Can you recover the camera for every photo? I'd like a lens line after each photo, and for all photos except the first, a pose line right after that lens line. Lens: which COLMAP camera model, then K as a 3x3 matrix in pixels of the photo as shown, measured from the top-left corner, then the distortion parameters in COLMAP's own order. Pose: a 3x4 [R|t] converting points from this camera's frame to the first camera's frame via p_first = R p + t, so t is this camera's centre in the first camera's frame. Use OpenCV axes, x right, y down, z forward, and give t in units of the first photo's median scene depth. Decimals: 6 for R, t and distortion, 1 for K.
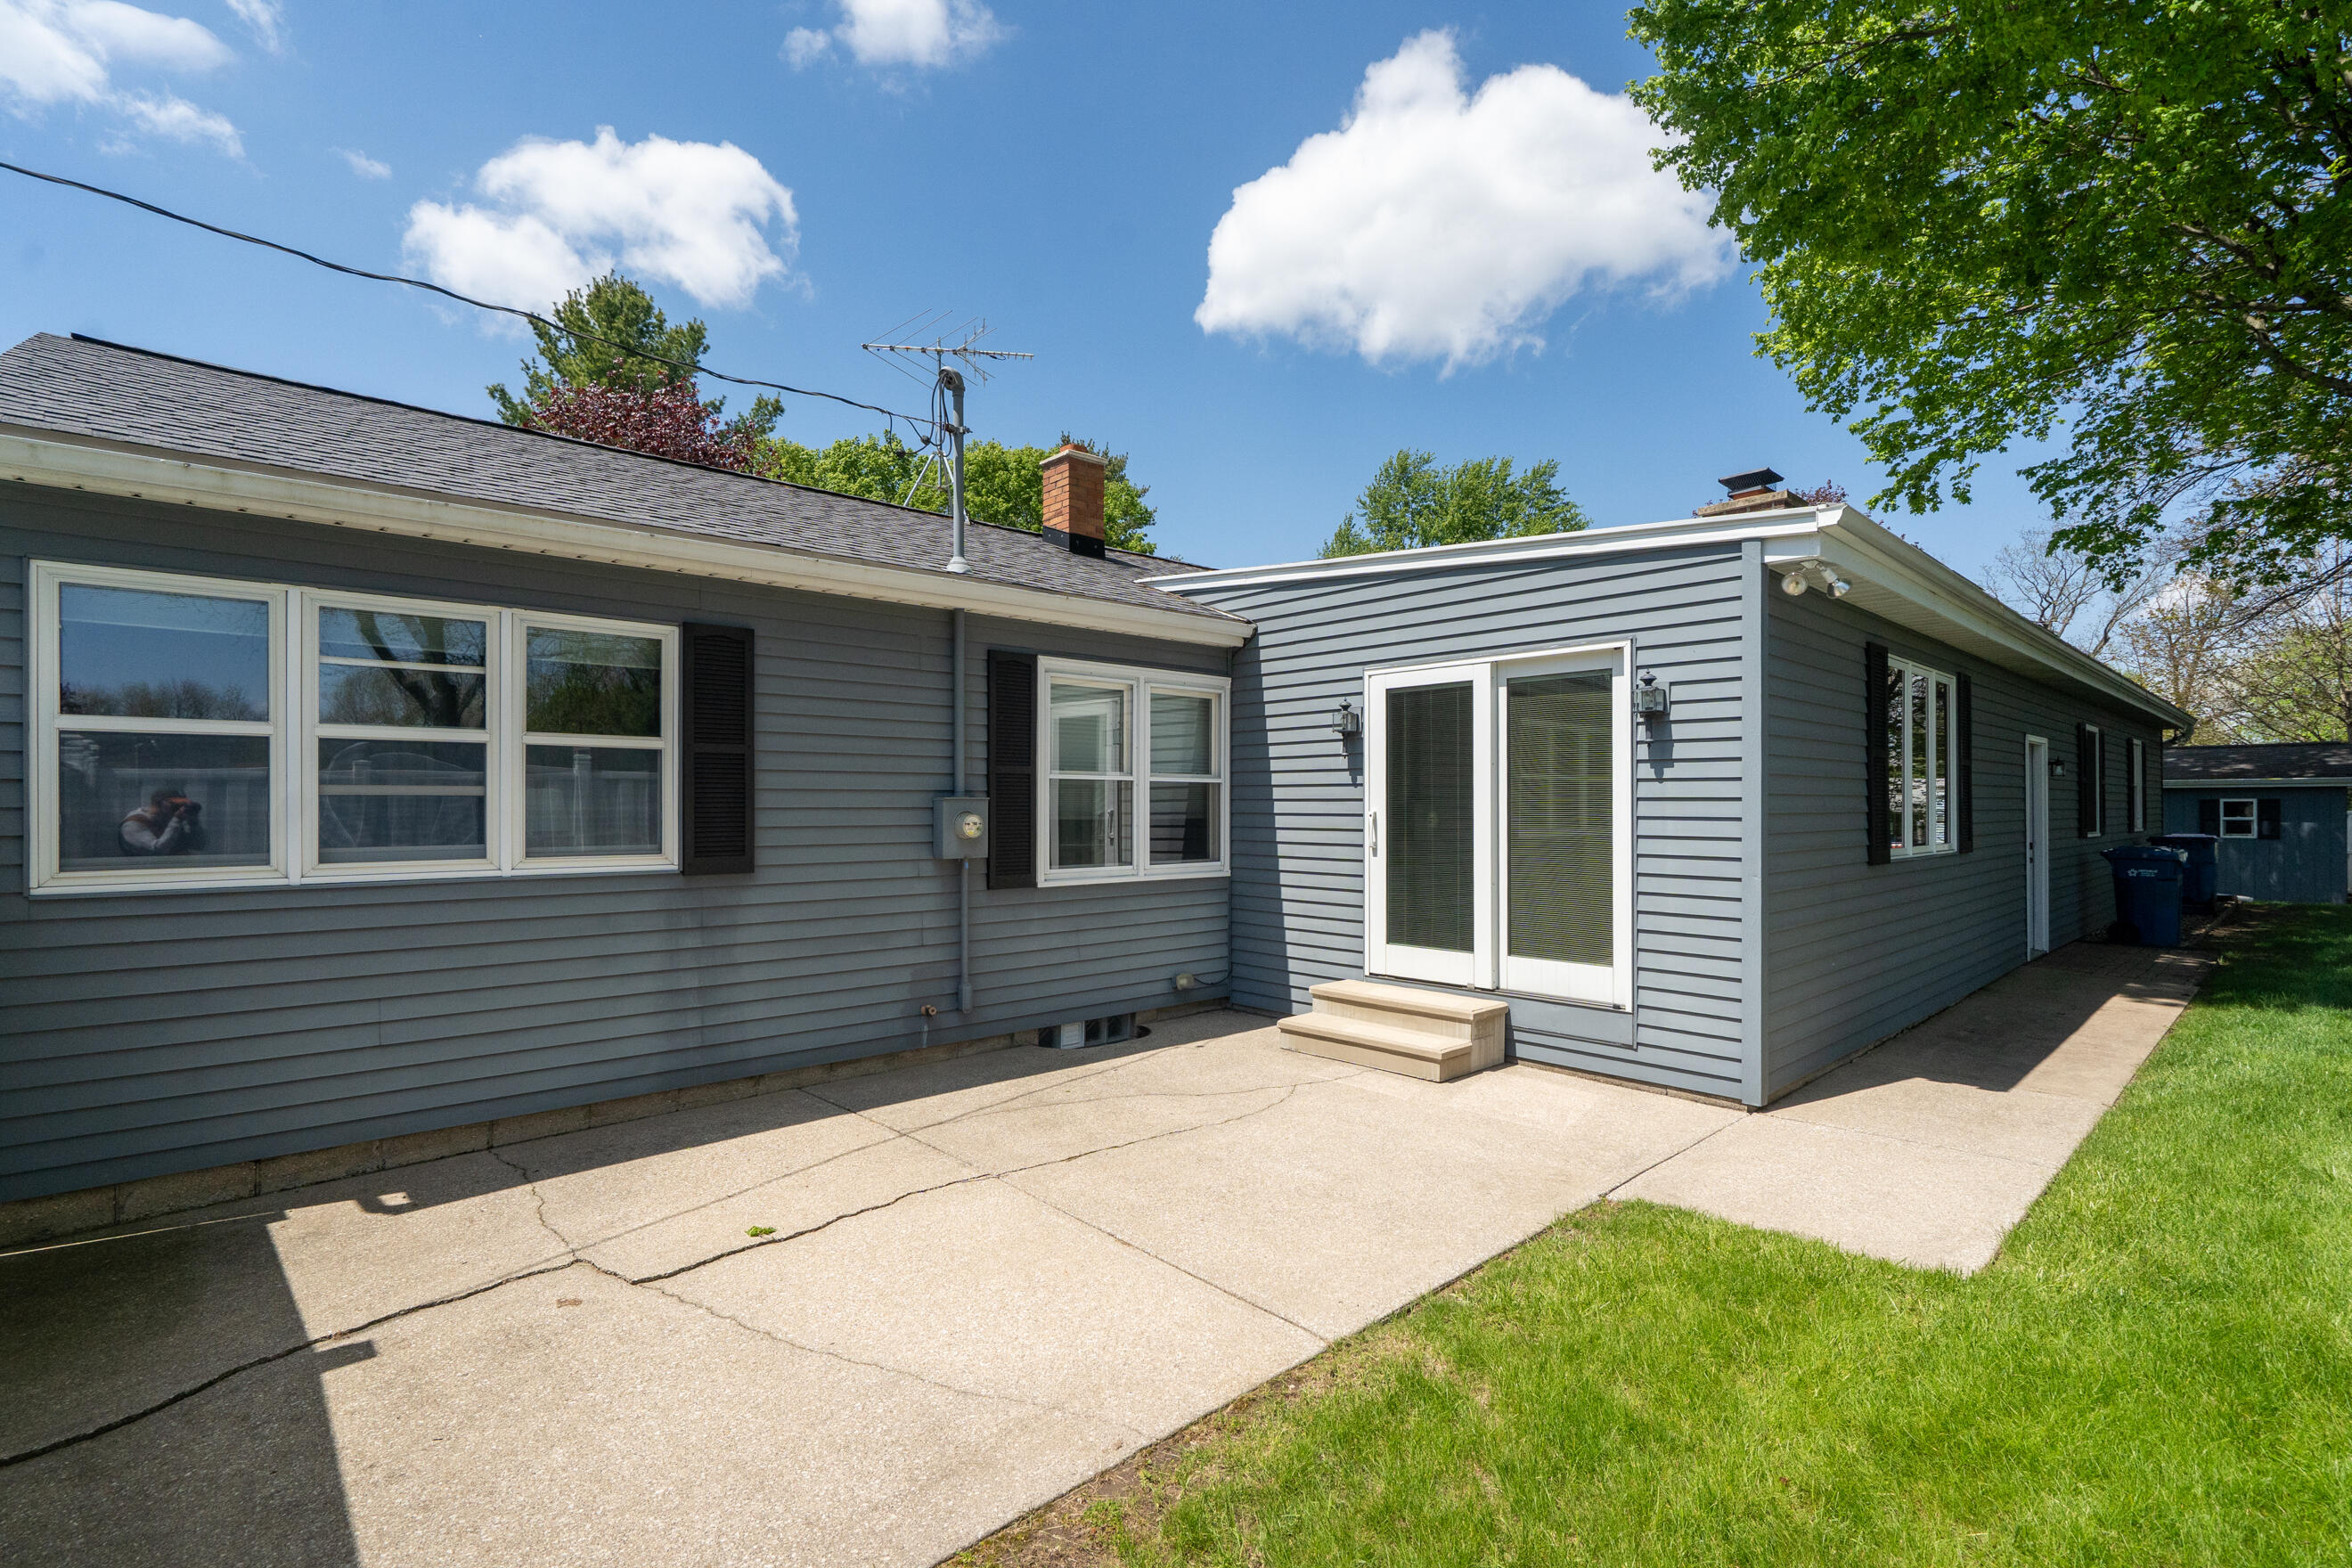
lens RADIAL K [[1086.5, 0, 1167.4], [0, 1086.5, 805.6], [0, 0, 1]] dist [-0.016717, -0.000919]
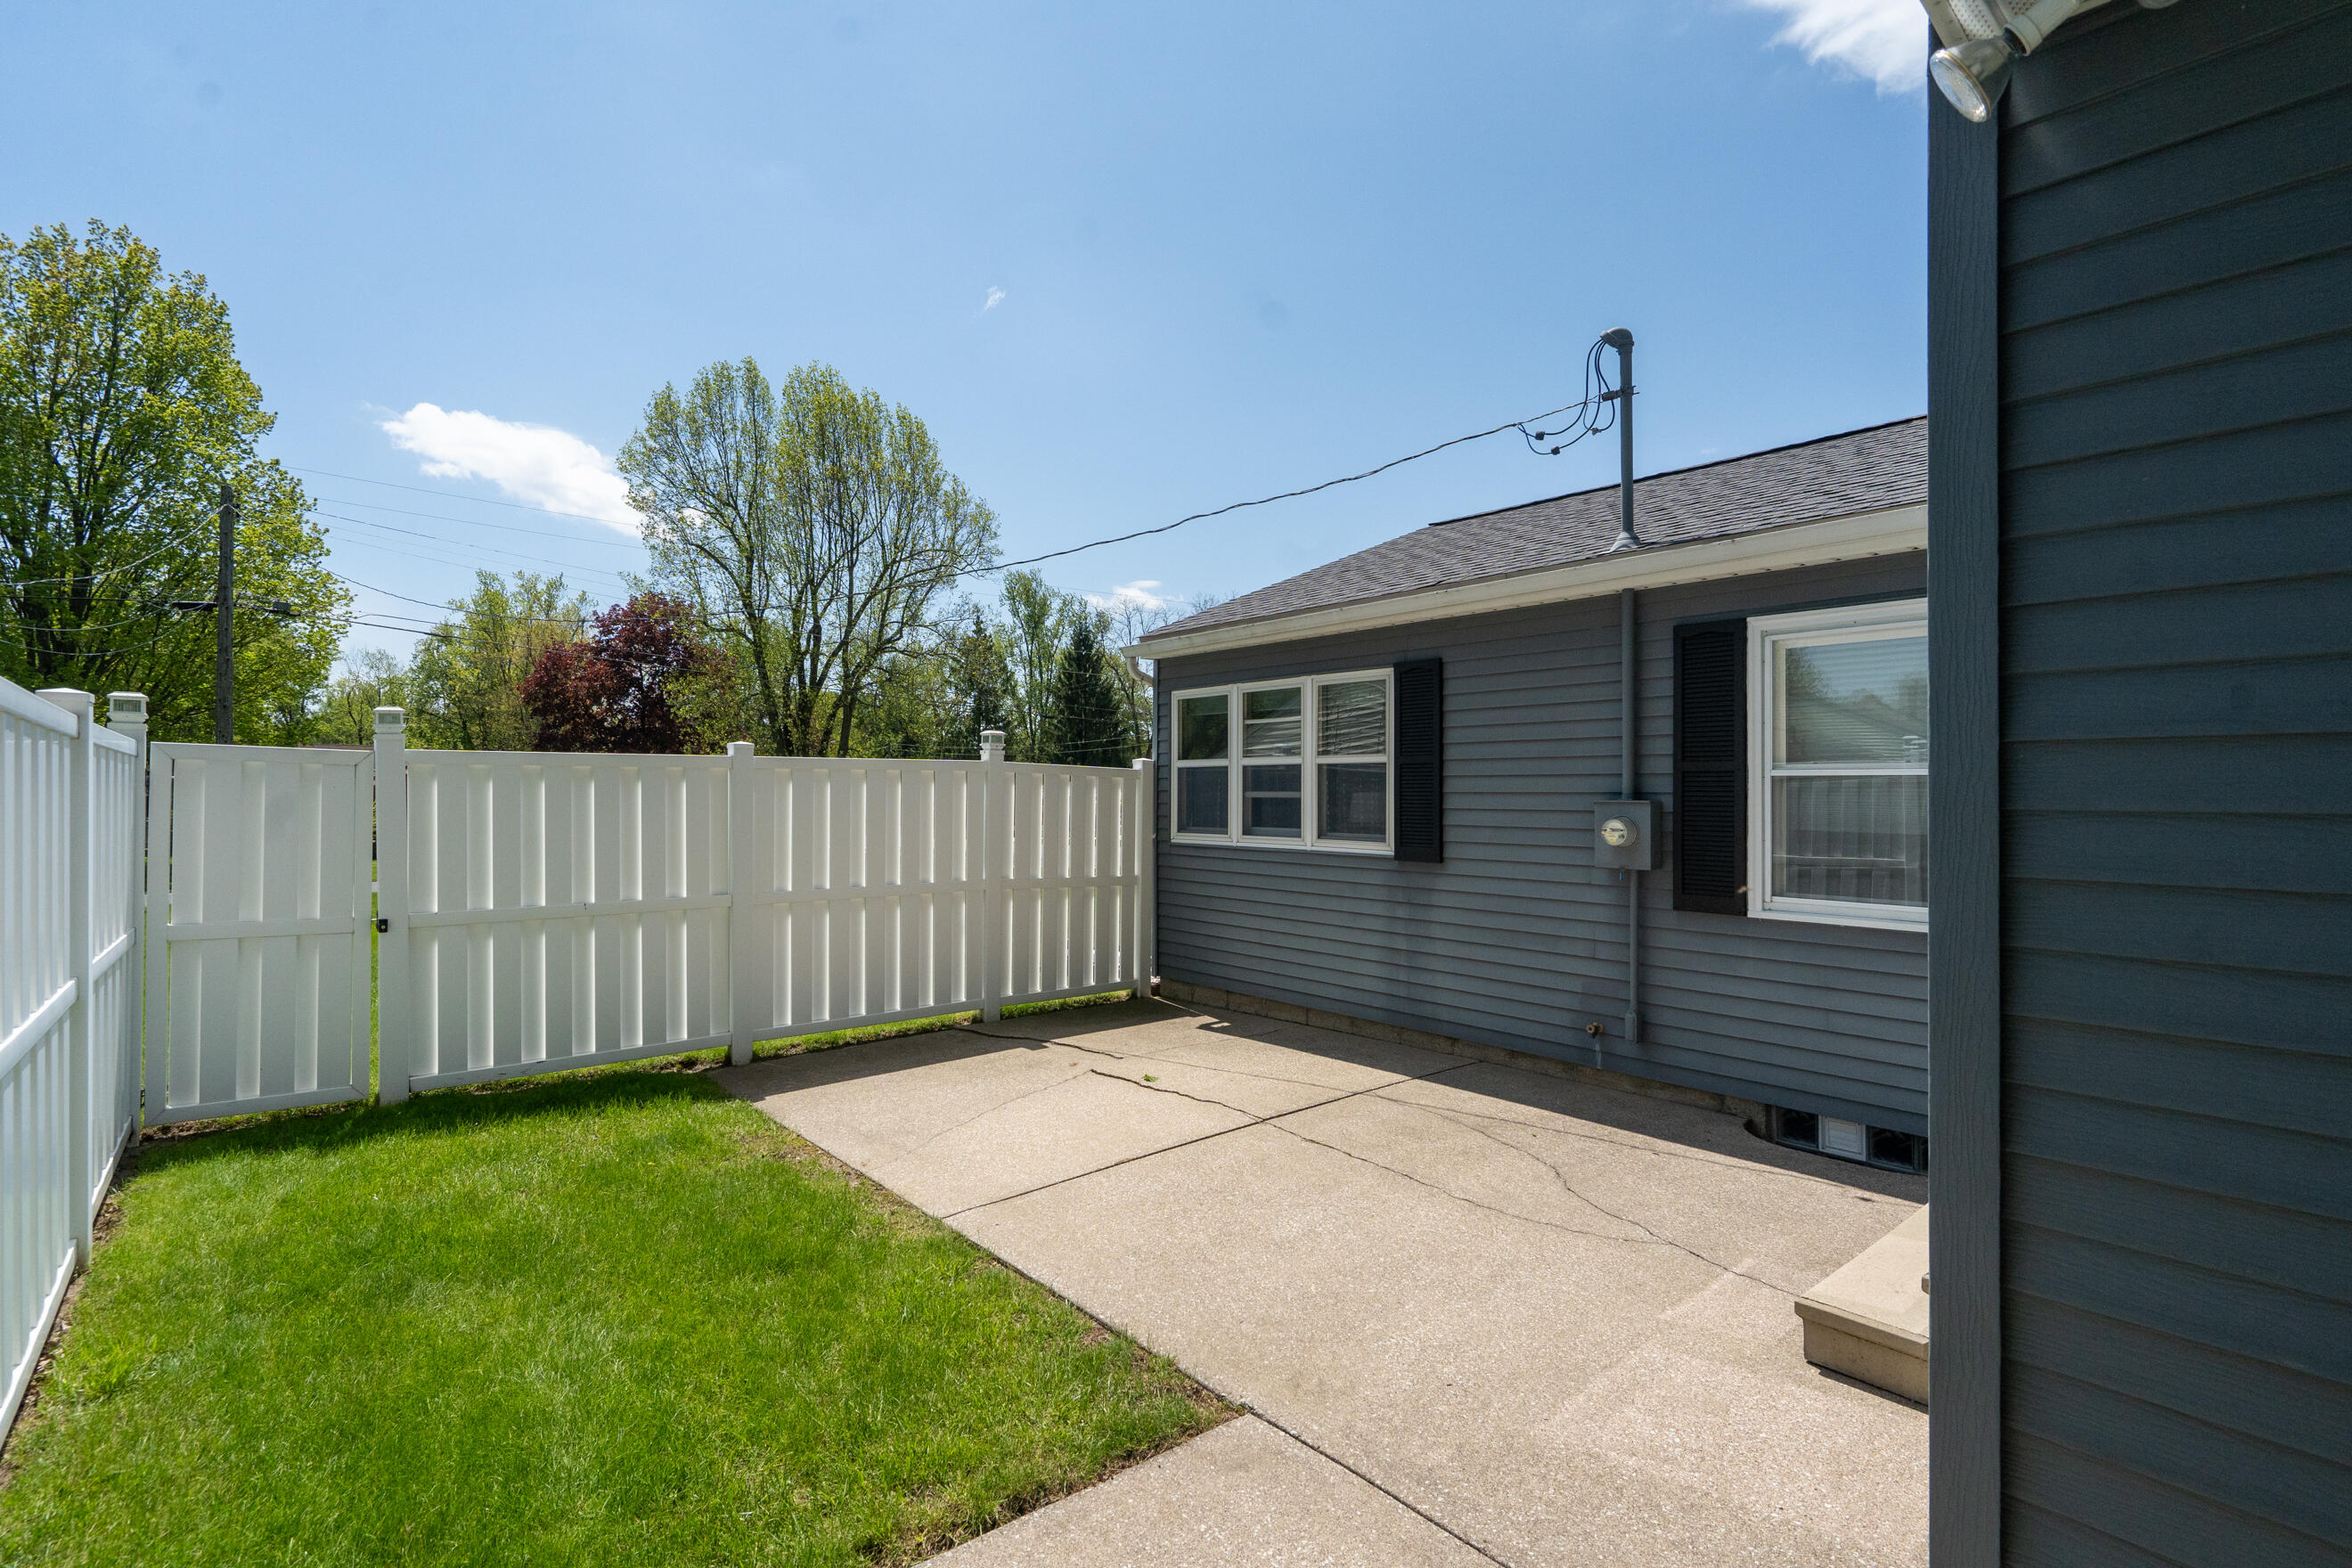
lens RADIAL K [[1086.5, 0, 1153.1], [0, 1086.5, 788.8], [0, 0, 1]] dist [-0.016717, -0.000919]
pose [[-0.060412, -0.006064, -0.998155, 0.852882], [-0.006767, 0.999961, -0.005666, -0.010980], [0.998151, 0.006413, -0.060451, 0.786125]]
